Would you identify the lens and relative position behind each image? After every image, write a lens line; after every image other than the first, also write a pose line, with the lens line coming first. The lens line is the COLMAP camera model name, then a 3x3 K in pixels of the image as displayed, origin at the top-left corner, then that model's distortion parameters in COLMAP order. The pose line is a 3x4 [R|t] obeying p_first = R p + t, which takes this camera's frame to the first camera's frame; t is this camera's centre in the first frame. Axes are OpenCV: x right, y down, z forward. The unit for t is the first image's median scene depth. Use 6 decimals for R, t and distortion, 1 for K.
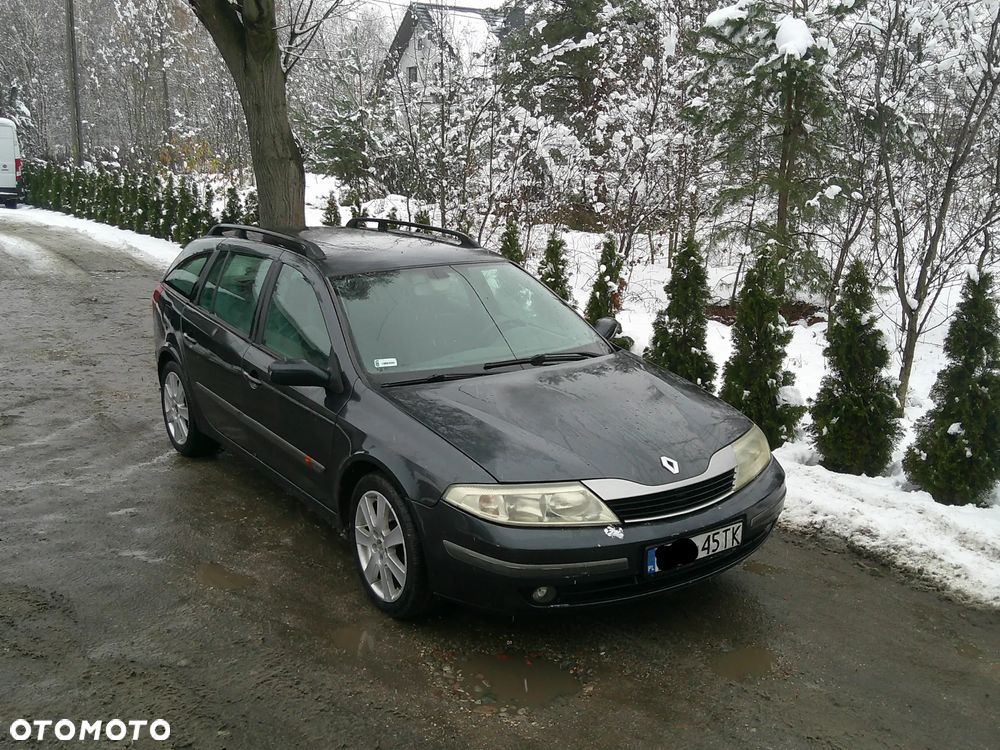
lens RADIAL K [[995.7, 0, 500.0], [0, 995.7, 375.0], [0, 0, 1]] dist [0.097784, -0.243321]
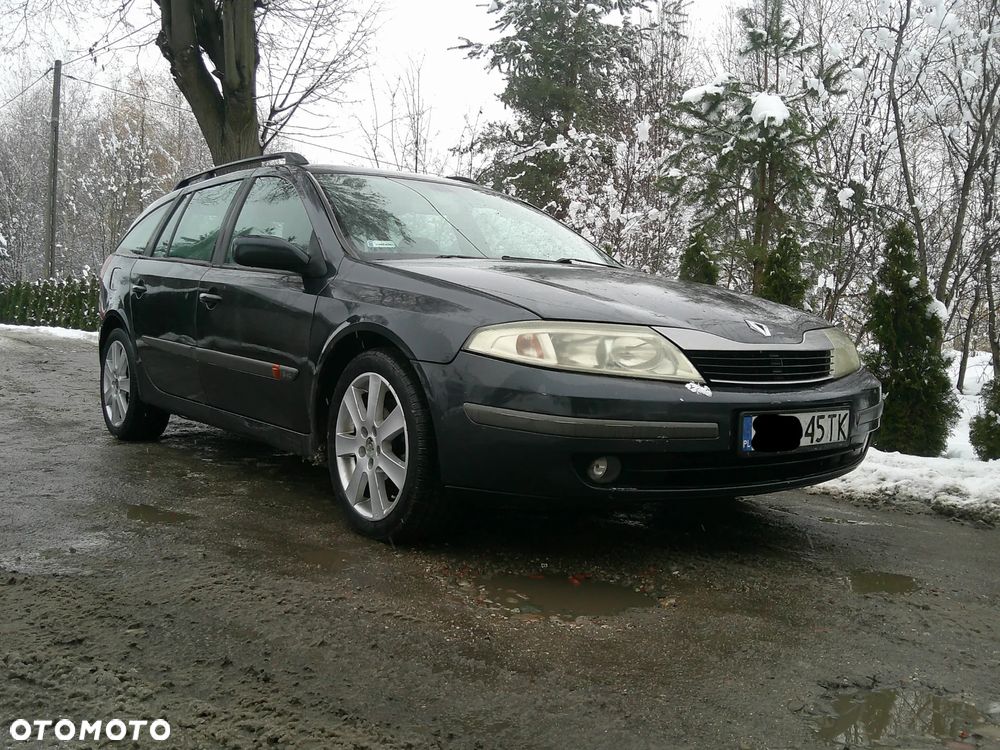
lens RADIAL K [[936.6, 0, 503.3], [0, 936.6, 376.7], [0, 0, 1]] dist [0.067021, -0.176221]
pose [[0.997898, 0.029911, 0.057493, -0.048523], [-0.019946, 0.985813, -0.166660, 0.184807], [-0.061663, 0.165163, 0.984337, 0.225991]]
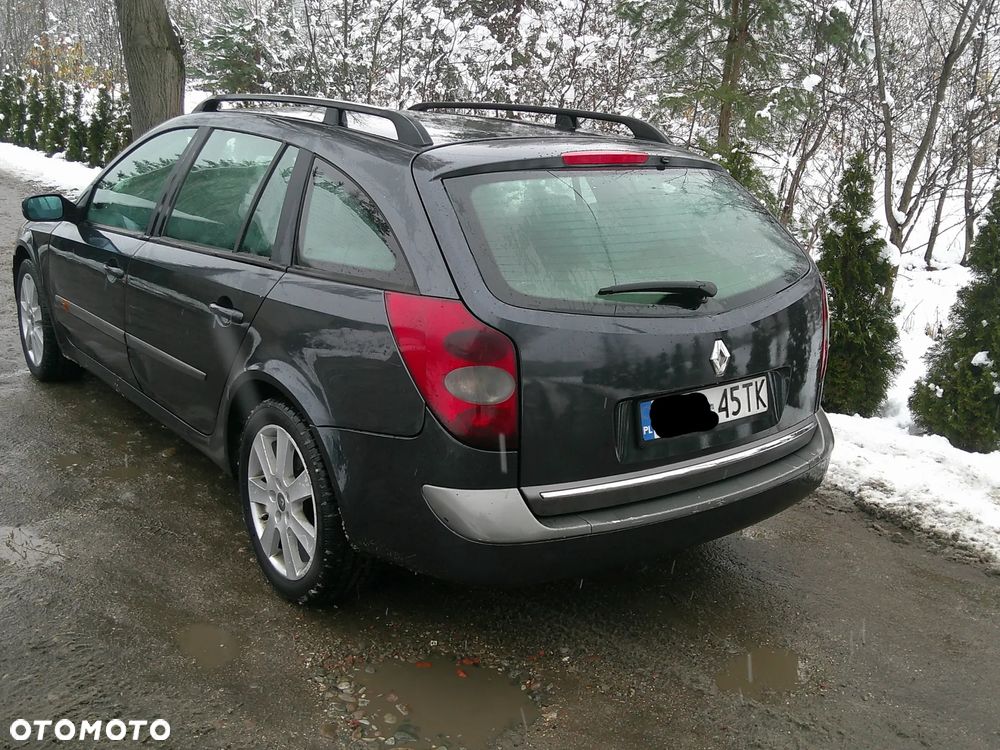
lens RADIAL K [[995.7, 0, 500.0], [0, 995.7, 375.0], [0, 0, 1]] dist [0.097784, -0.243321]
pose [[0.995097, 0.012944, 0.098048, -0.011924], [-0.018506, 0.998257, 0.056036, 0.027321], [-0.097152, -0.057576, 0.993603, 0.225051]]
